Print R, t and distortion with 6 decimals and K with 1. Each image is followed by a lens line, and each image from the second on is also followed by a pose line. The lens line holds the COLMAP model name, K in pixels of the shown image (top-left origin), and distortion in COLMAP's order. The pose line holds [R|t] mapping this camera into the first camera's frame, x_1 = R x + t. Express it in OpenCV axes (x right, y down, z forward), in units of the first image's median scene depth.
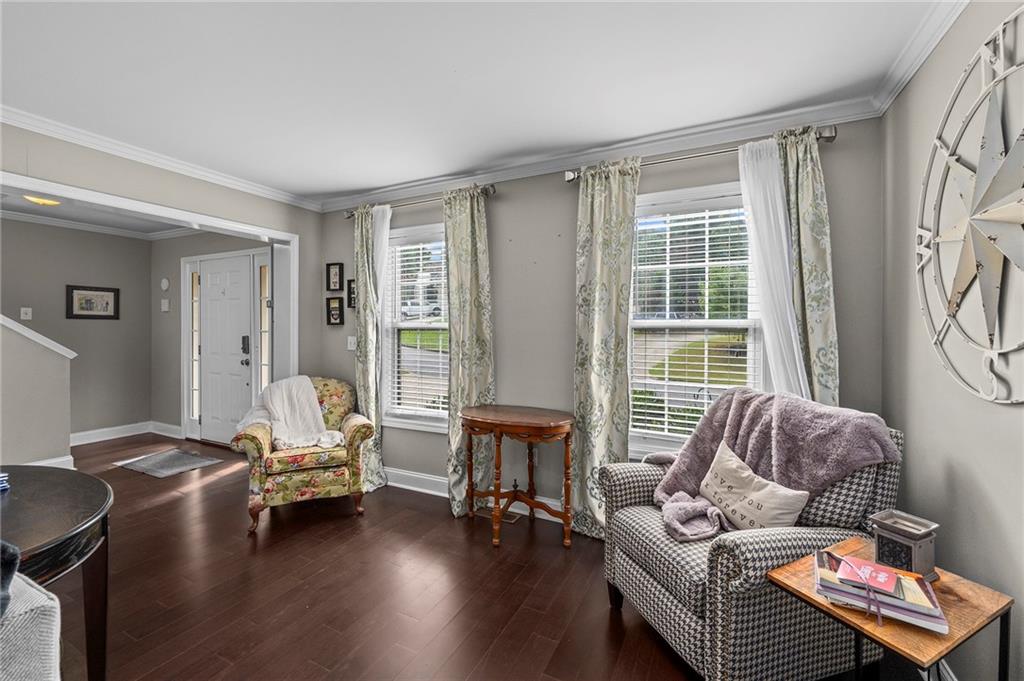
lens RADIAL K [[418.1, 0, 512.3], [0, 418.1, 333.8], [0, 0, 1]] dist [-0.008769, -0.000295]
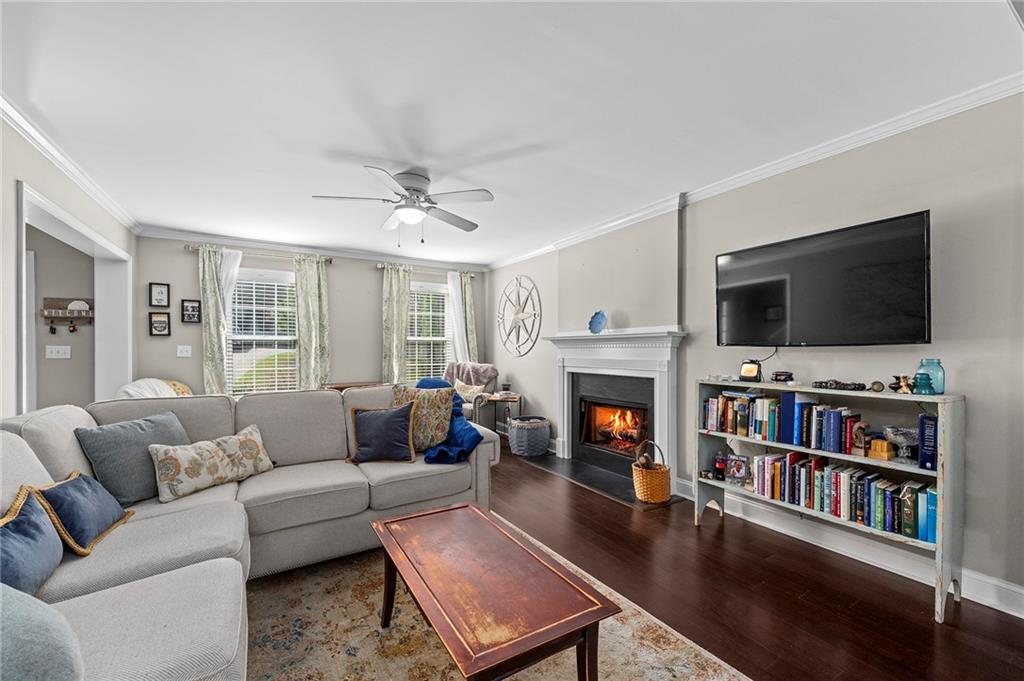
lens RADIAL K [[416.1, 0, 526.4], [0, 416.1, 352.4], [0, 0, 1]] dist [-0.001139, -0.000098]
pose [[0.517395, -0.014649, 0.855621, -1.124992], [0.010068, 0.999888, 0.011031, 0.028844], [-0.855687, 0.002907, 0.517485, -0.608574]]
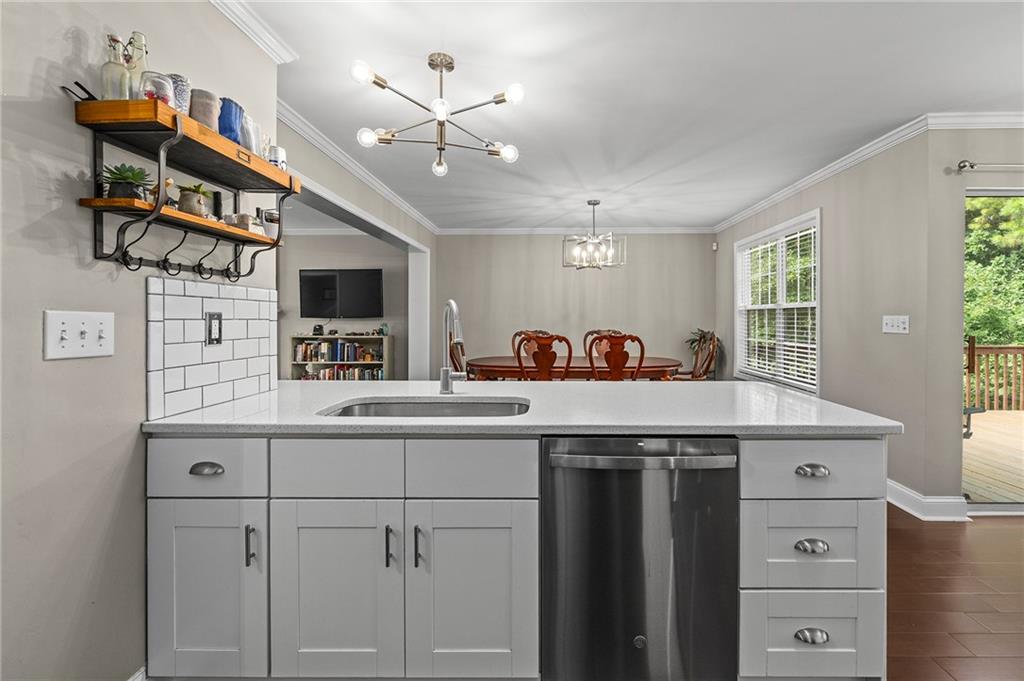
lens RADIAL K [[433.9, 0, 541.8], [0, 433.9, 322.7], [0, 0, 1]] dist [-0.001063, -0.000209]
pose [[-0.432623, -0.013609, 0.901472, -2.299680], [0.006102, 0.999819, 0.018022, 0.022029], [-0.901554, 0.013298, -0.432462, -0.619884]]
